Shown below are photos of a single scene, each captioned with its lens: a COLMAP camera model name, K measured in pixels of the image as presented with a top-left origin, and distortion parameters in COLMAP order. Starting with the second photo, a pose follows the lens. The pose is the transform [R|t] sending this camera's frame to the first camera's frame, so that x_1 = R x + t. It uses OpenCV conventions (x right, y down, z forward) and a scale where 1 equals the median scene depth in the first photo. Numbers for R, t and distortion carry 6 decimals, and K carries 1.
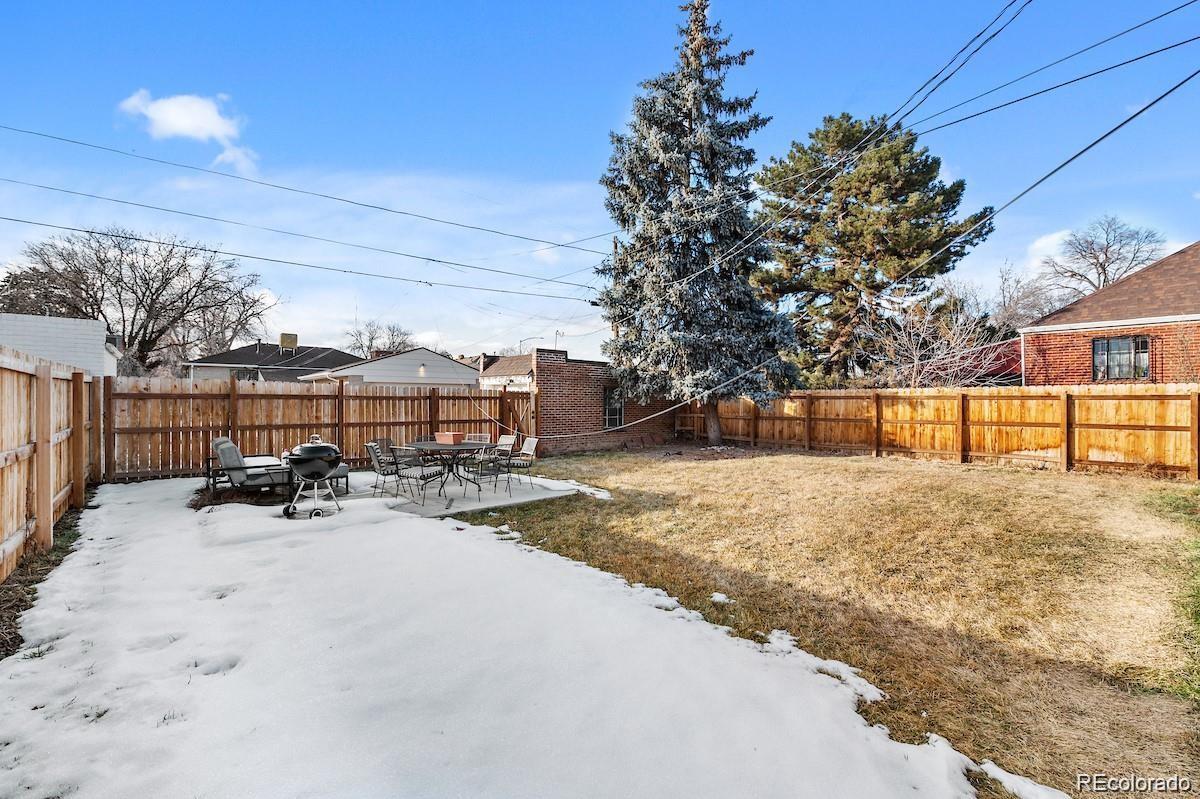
lens RADIAL K [[508.9, 0, 600.5], [0, 508.9, 400.8], [0, 0, 1]] dist [0.000687, -0.000984]
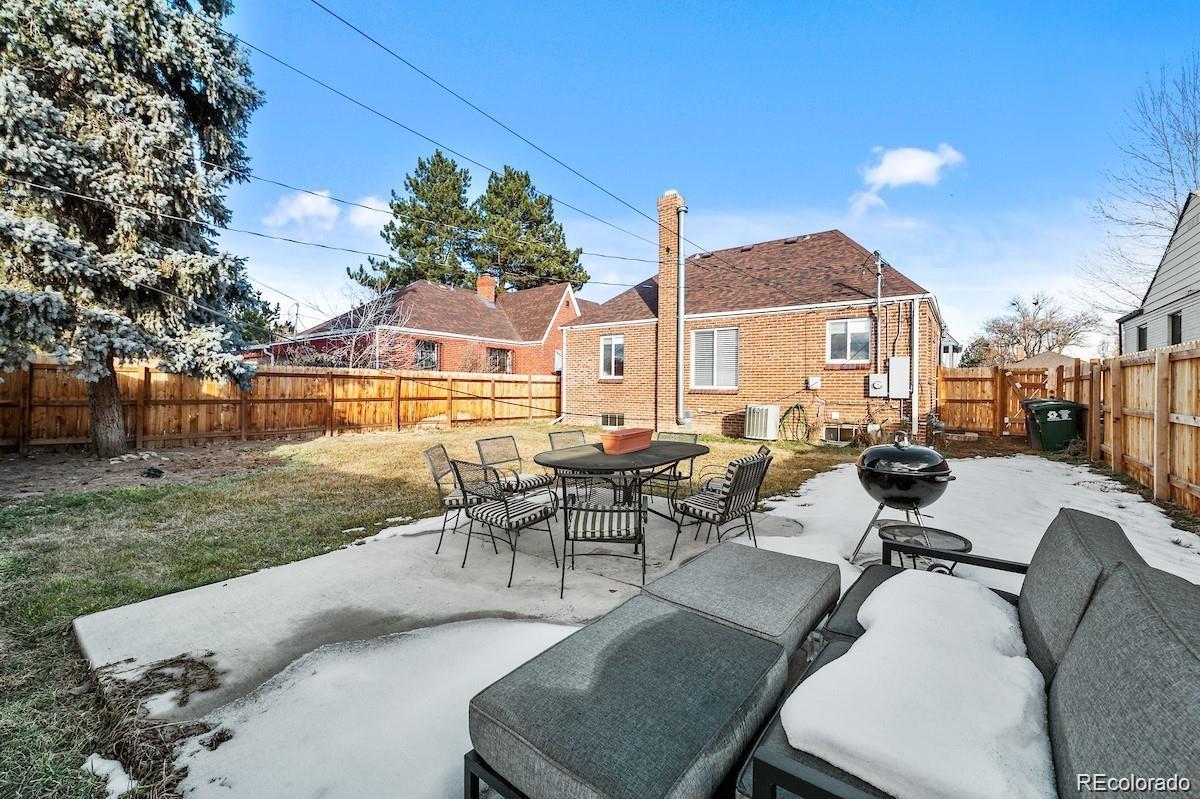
lens RADIAL K [[486.0, 0, 600.1], [0, 486.0, 390.8], [0, 0, 1]] dist [-0.013440, -0.000917]
pose [[-0.207876, -0.009542, 0.978109, -0.465342], [-0.010980, 0.999912, 0.007421, 0.009227], [-0.978094, -0.009197, -0.207963, 0.683036]]
